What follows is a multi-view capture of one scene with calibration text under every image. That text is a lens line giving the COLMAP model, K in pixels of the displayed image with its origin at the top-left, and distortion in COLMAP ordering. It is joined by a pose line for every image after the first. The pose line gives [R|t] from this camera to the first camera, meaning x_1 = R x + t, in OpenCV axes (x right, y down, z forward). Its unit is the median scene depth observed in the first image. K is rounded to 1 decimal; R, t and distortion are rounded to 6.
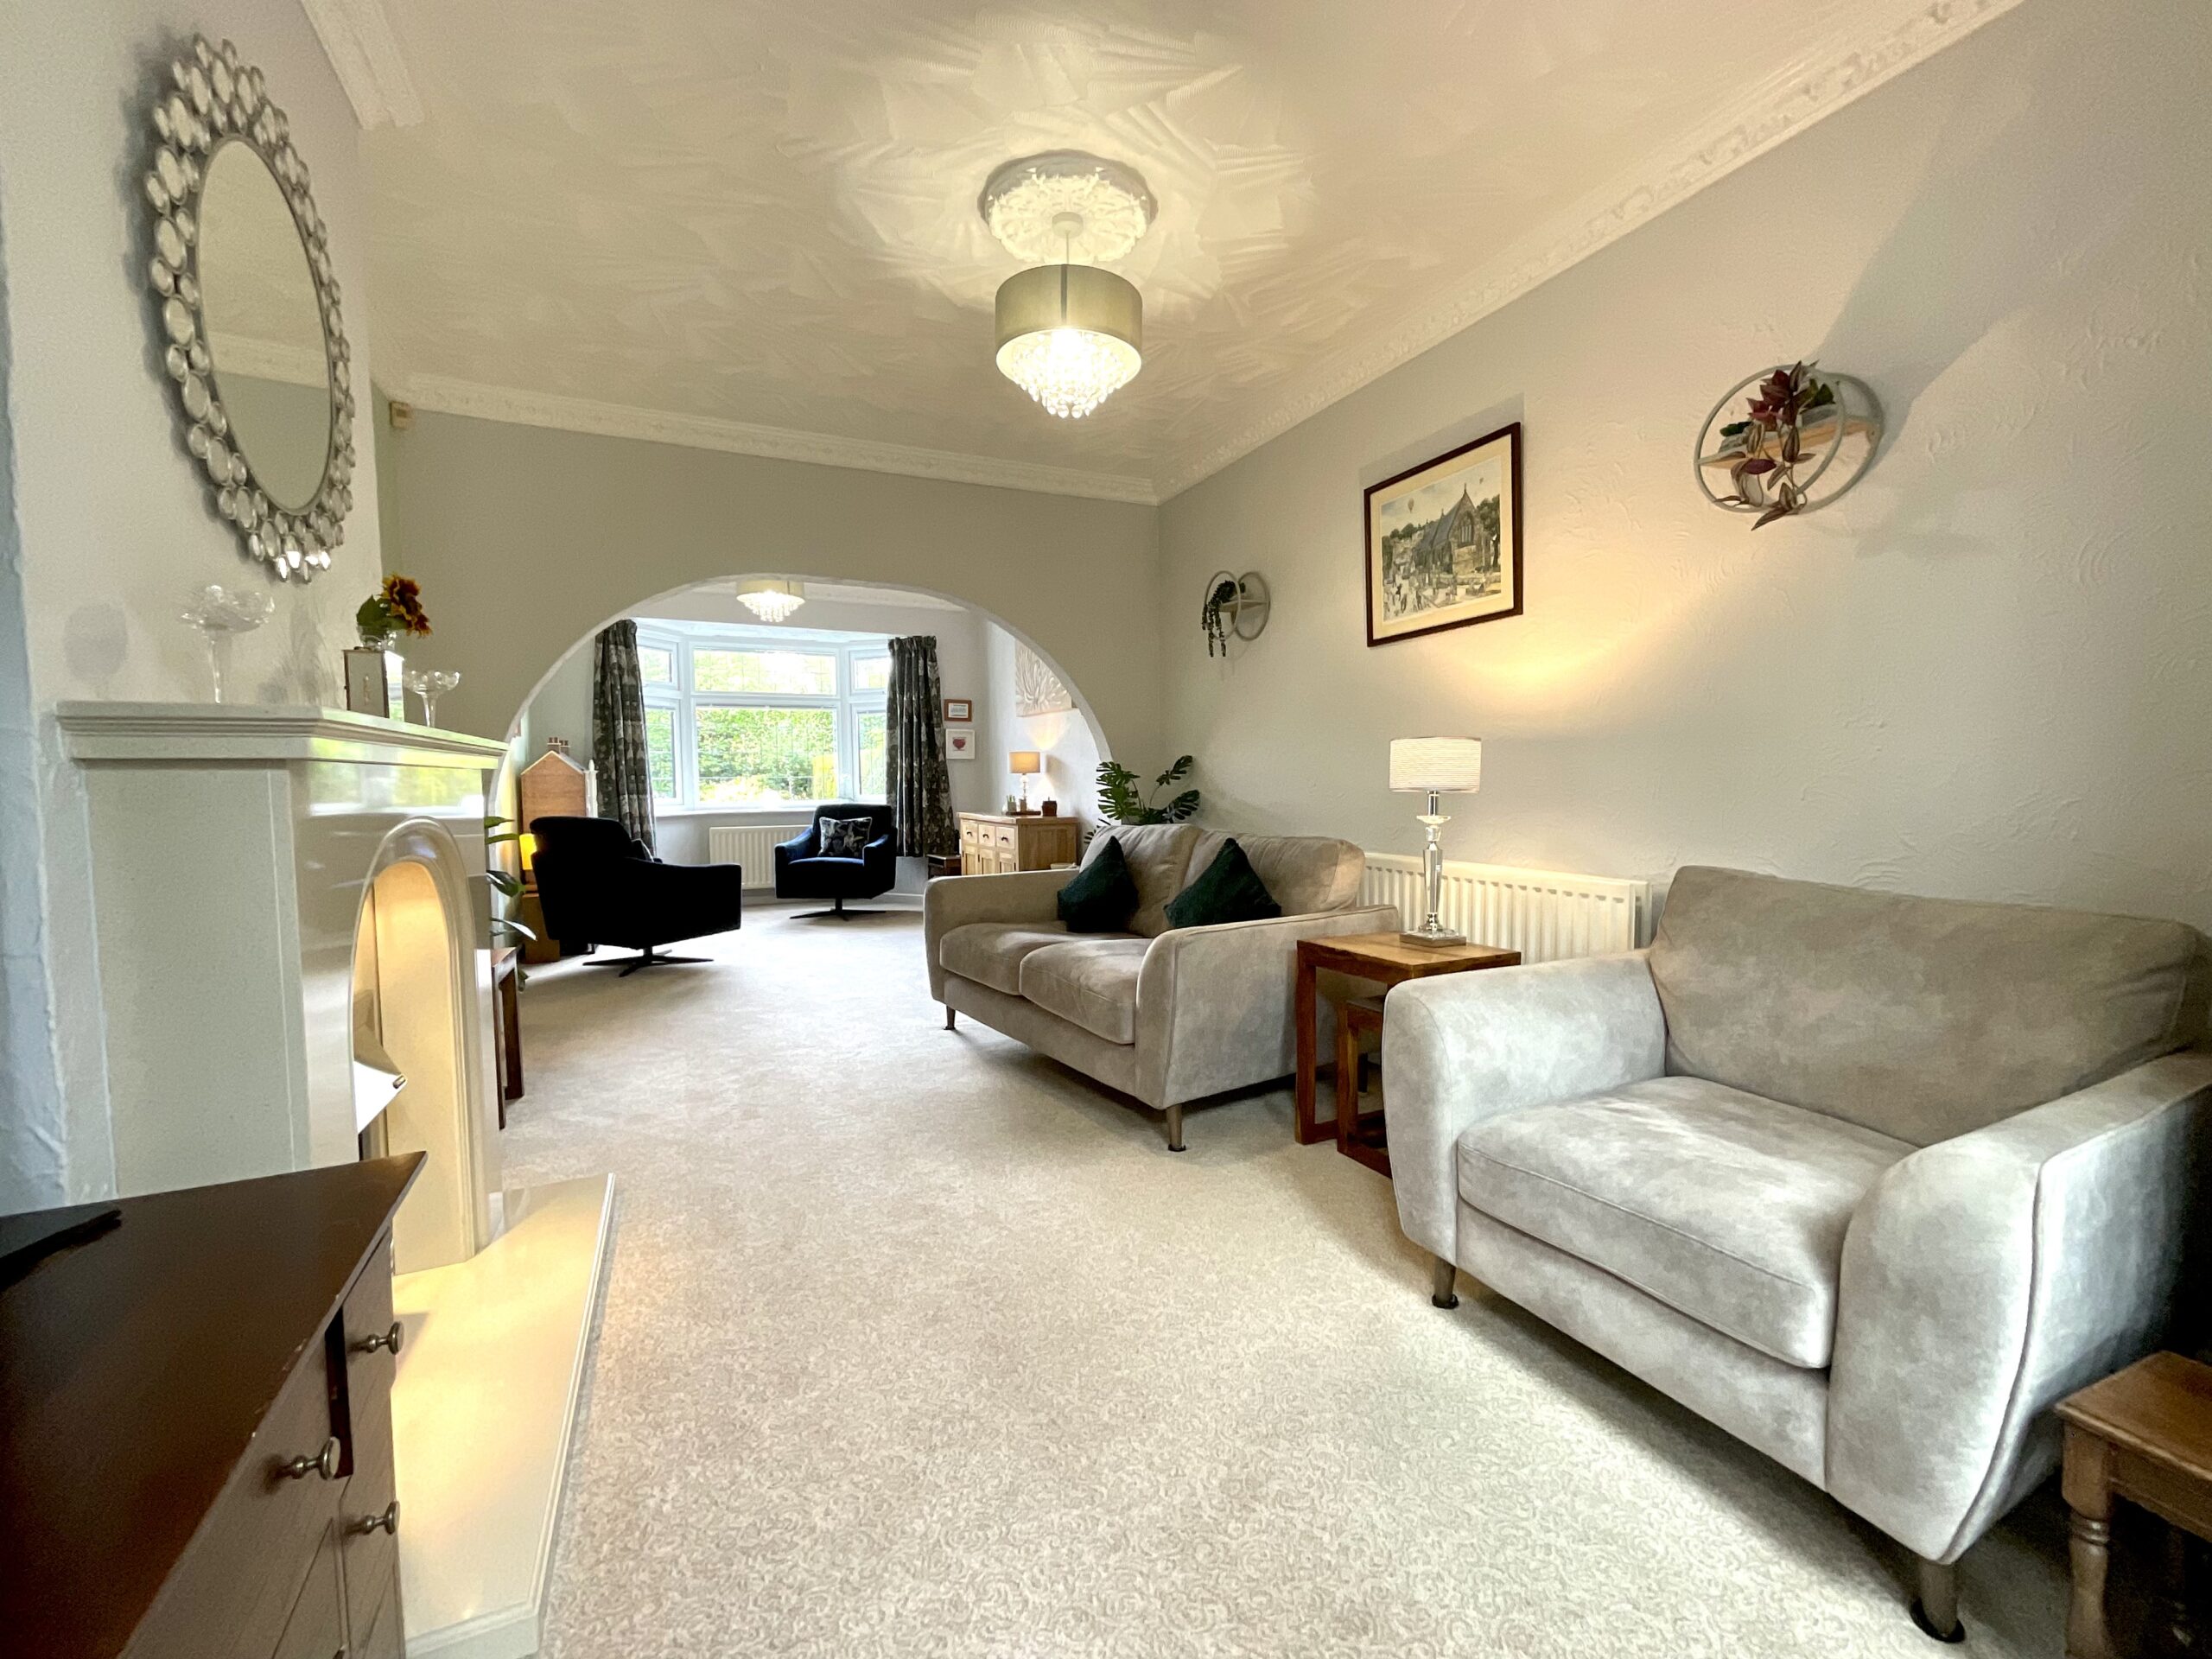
lens RADIAL K [[898.9, 0, 1109.0], [0, 898.9, 826.5], [0, 0, 1]] dist [0.002034, -0.002048]
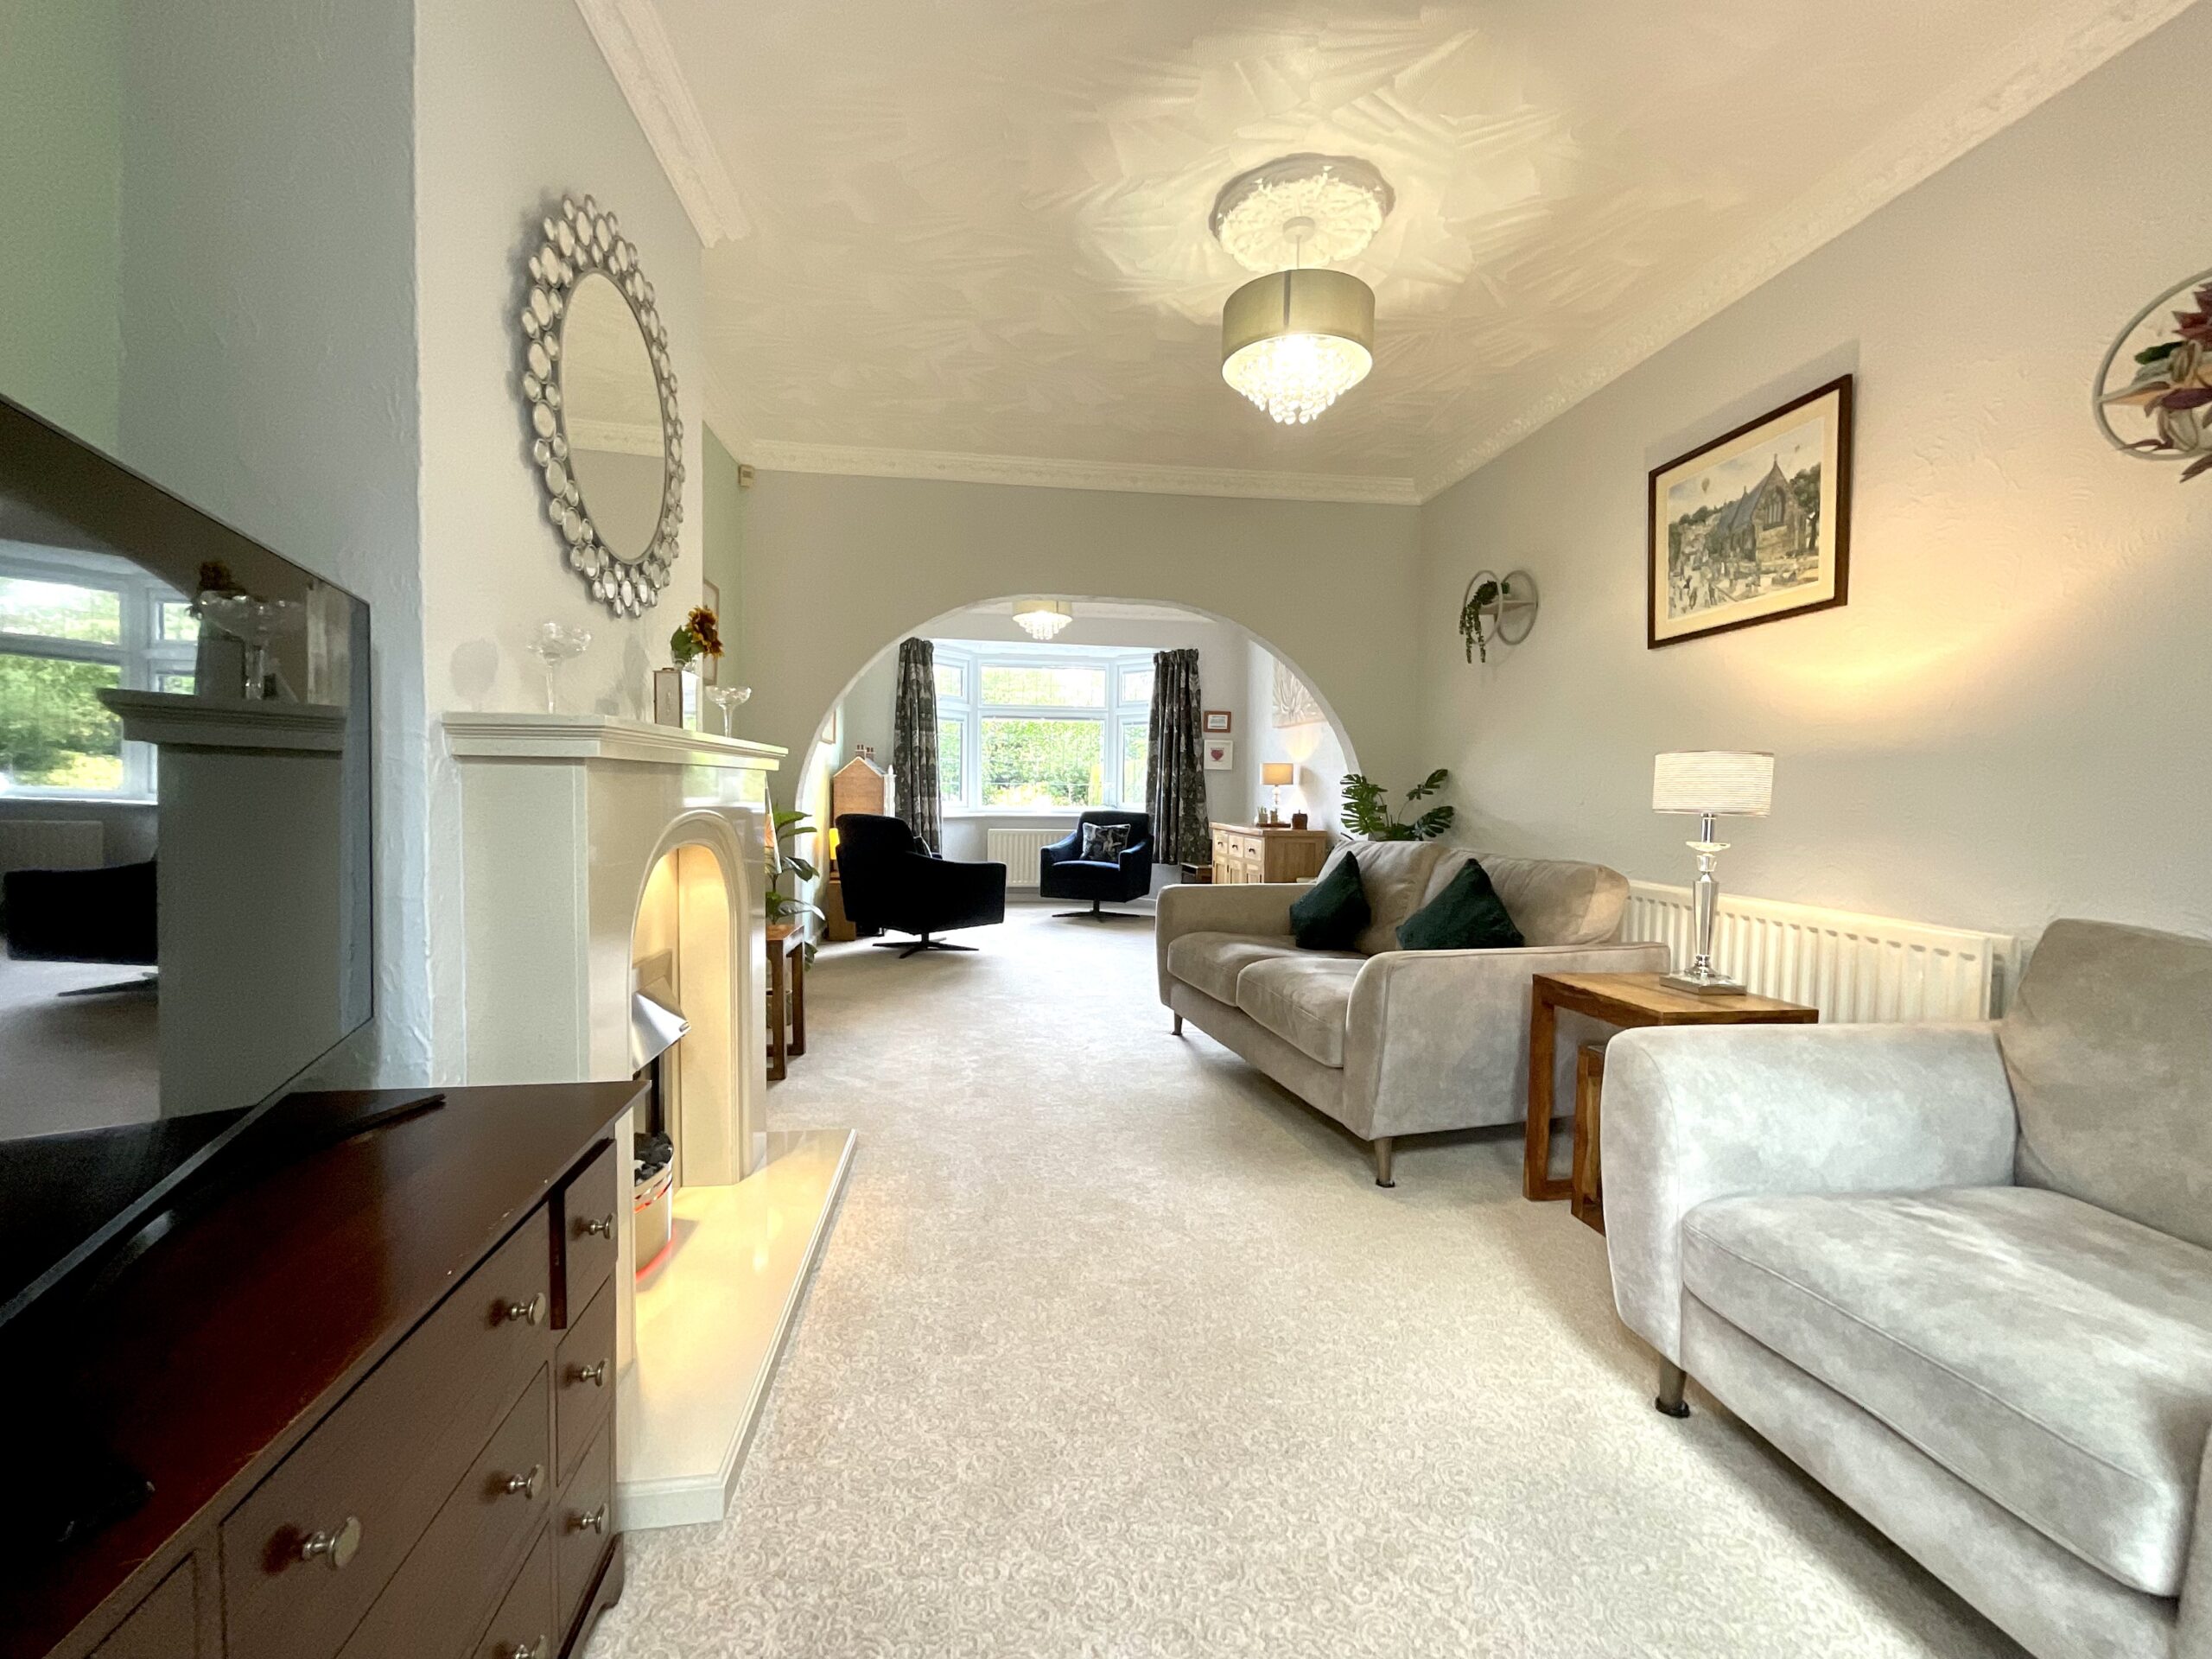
lens RADIAL K [[898.9, 0, 1108.6], [0, 898.9, 826.9], [0, 0, 1]] dist [0.002034, -0.002048]
pose [[0.952854, 0.035032, -0.301401, 0.085168], [-0.038822, 0.999224, -0.006592, 0.001189], [0.300936, 0.017982, 0.953475, 0.008904]]
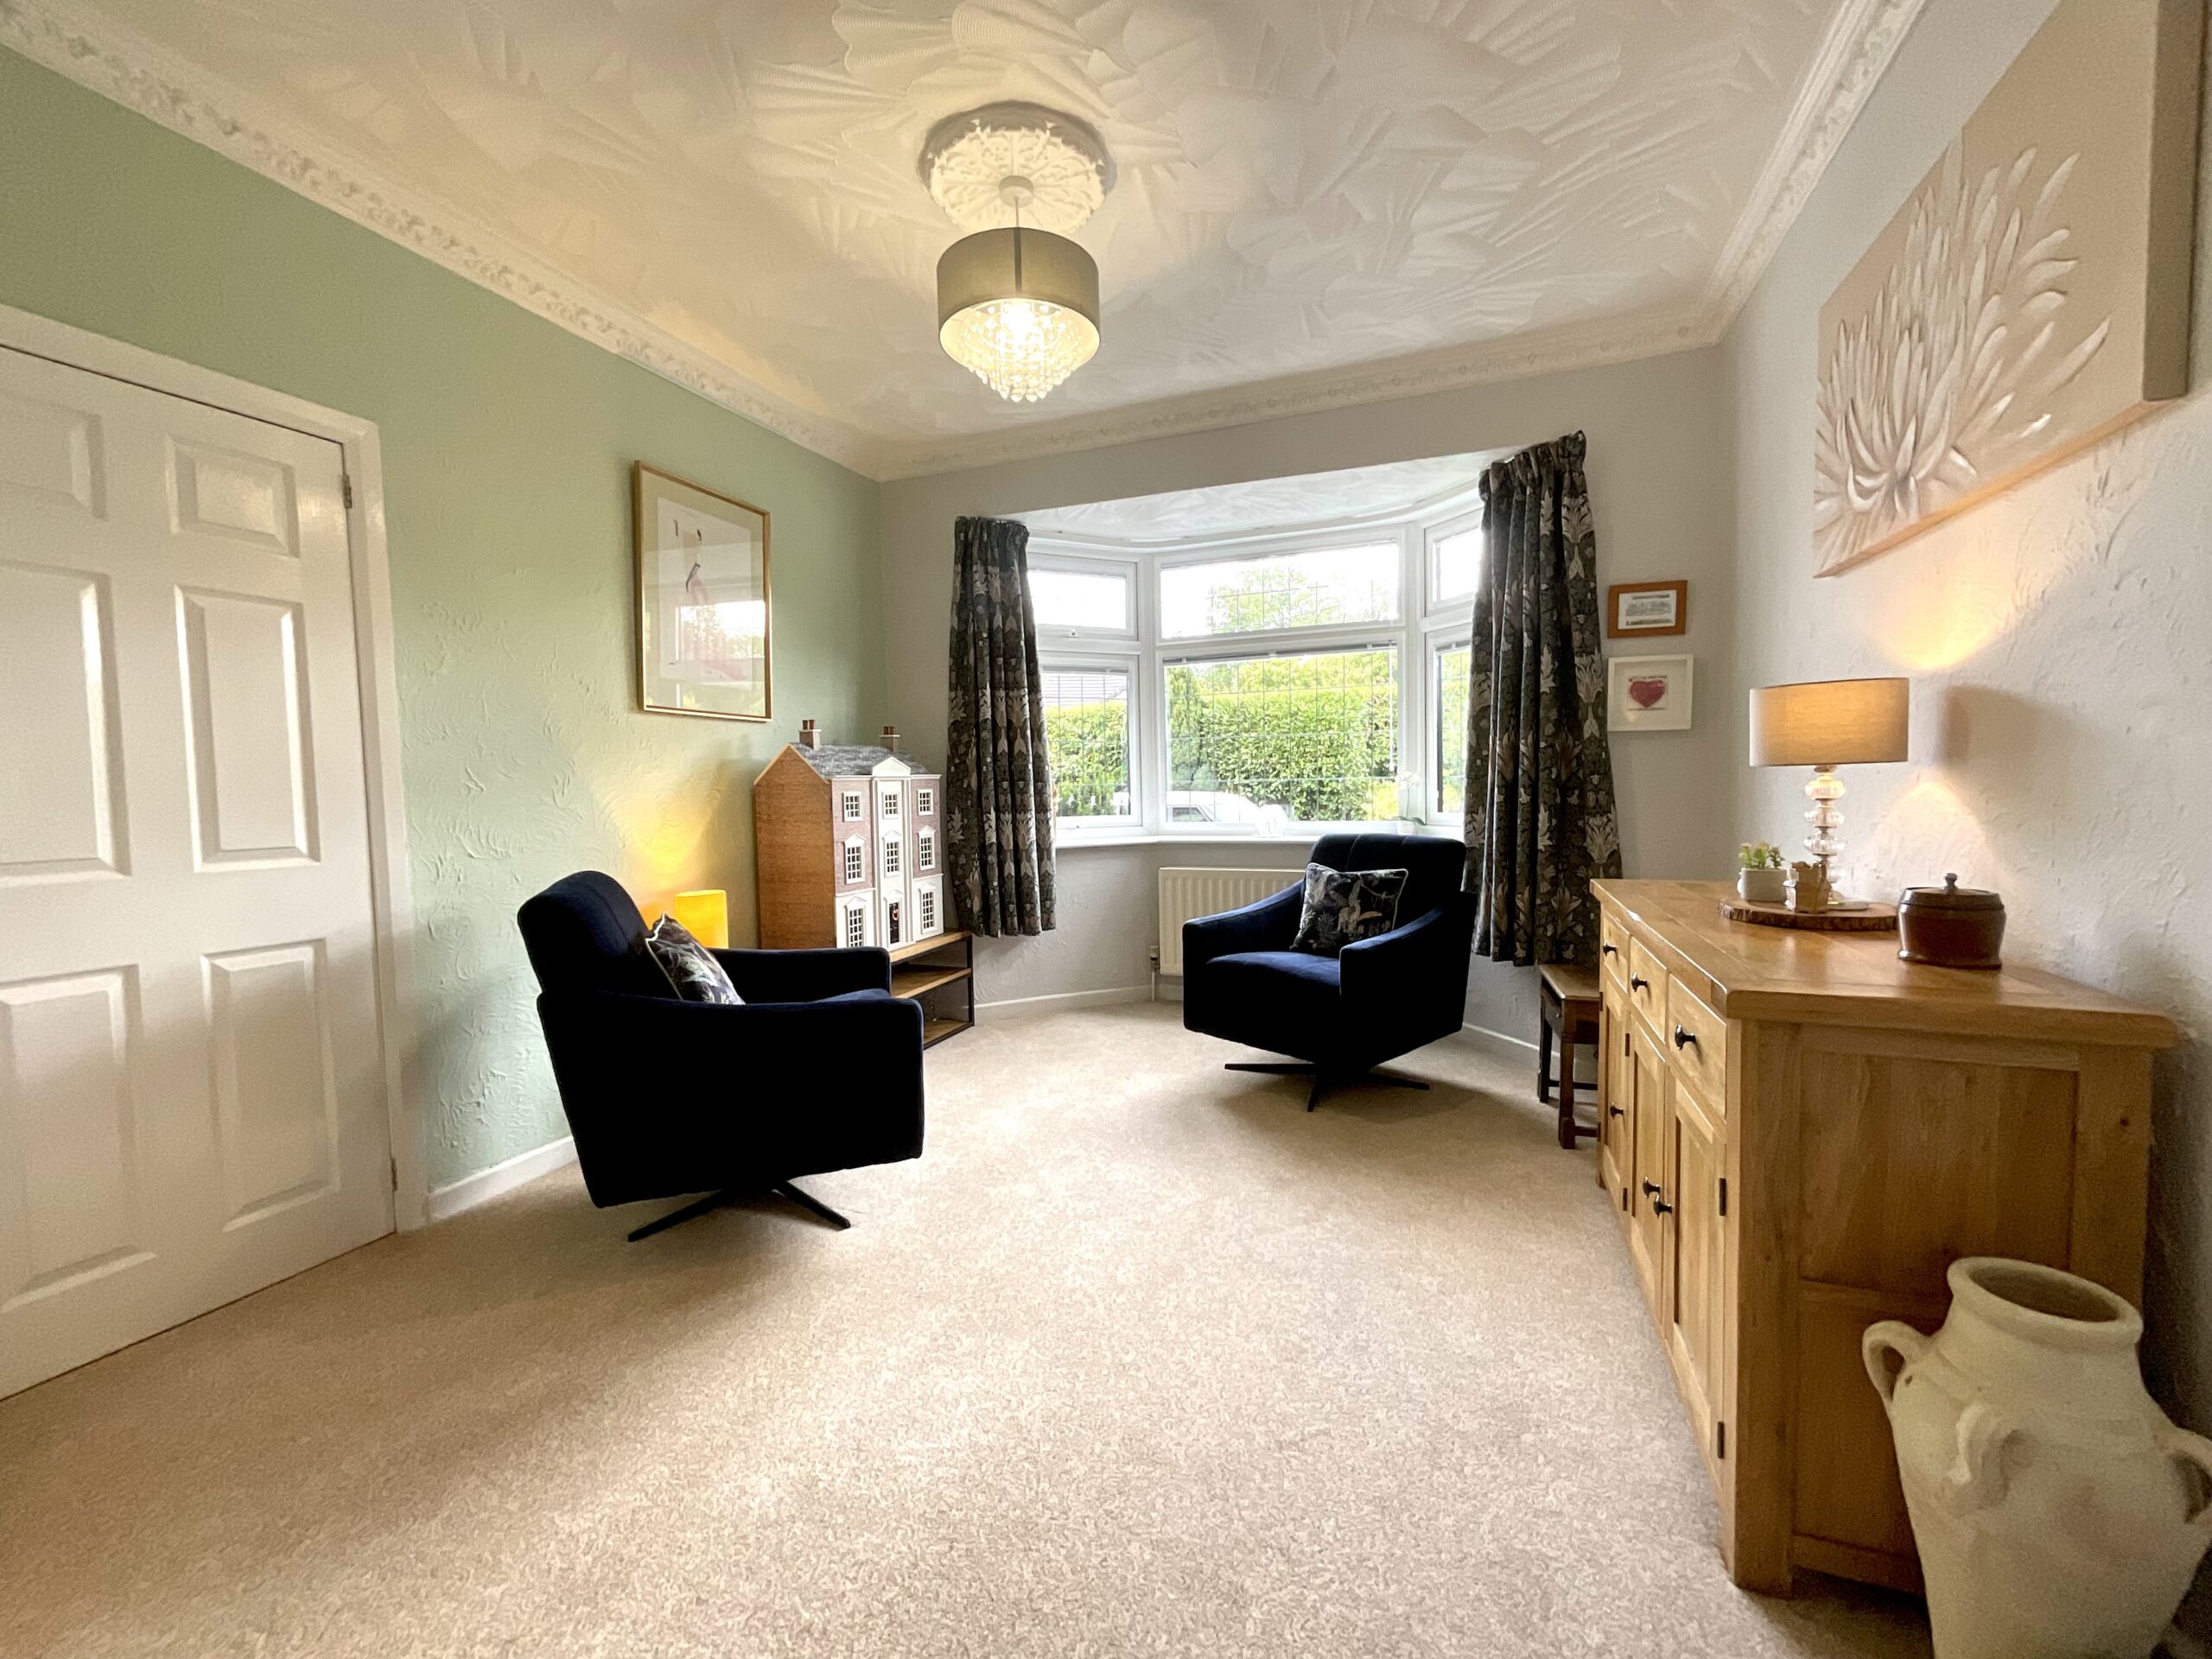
lens RADIAL K [[898.9, 0, 1115.3], [0, 898.9, 828.3], [0, 0, 1]] dist [0.002034, -0.002048]
pose [[0.691039, 0.030950, -0.722155, -0.138926], [-0.025309, 0.999506, 0.018619, -0.117322], [0.722374, 0.005411, 0.691481, 1.957091]]
